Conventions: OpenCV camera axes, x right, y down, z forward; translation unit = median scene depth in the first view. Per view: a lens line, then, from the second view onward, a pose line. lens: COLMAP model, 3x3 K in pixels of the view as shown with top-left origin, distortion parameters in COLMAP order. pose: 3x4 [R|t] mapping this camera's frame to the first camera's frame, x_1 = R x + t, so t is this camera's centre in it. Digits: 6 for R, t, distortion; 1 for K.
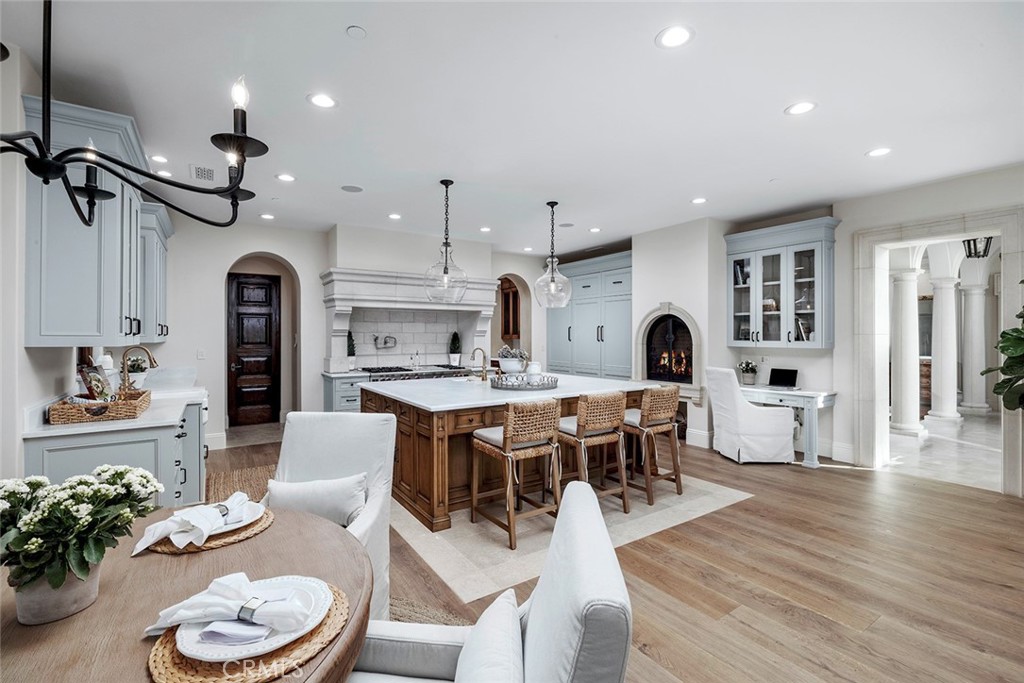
lens RADIAL K [[456.3, 0, 514.6], [0, 456.3, 332.5], [0, 0, 1]] dist [0.026335, 0.000439]
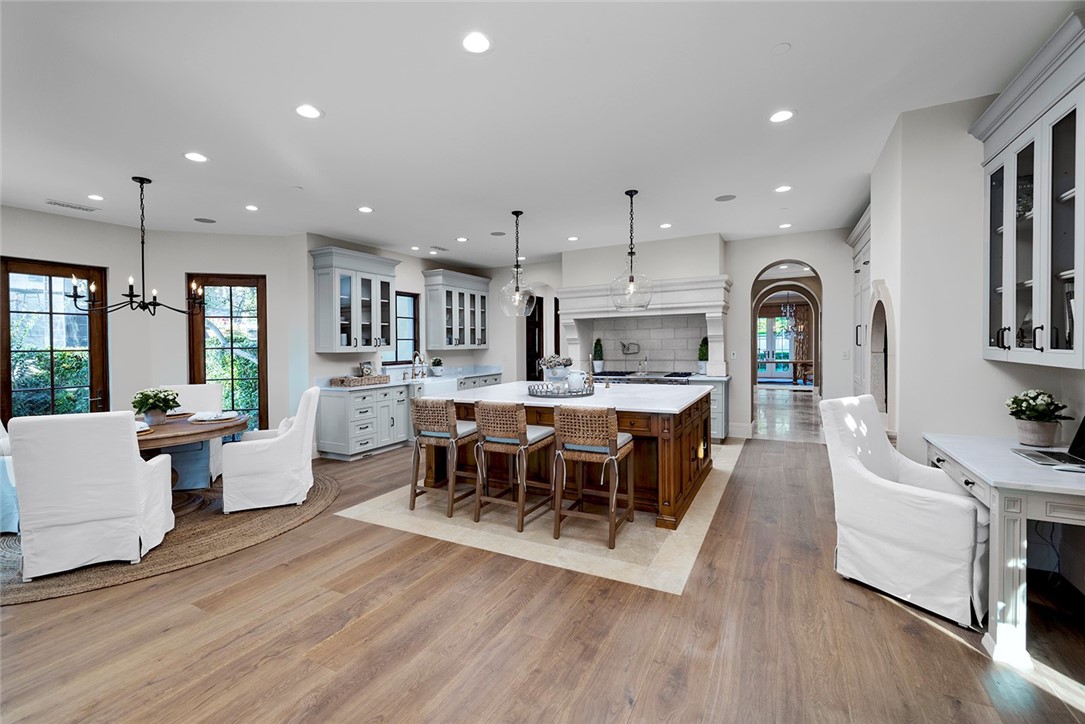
lens RADIAL K [[451.9, 0, 552.8], [0, 451.9, 350.6], [0, 0, 1]] dist [-0.001876, -0.000189]
pose [[0.475262, 0.010447, -0.879782, 1.051369], [0.013091, 0.999735, 0.018943, 0.005774], [0.879747, -0.020520, 0.474999, 0.604021]]
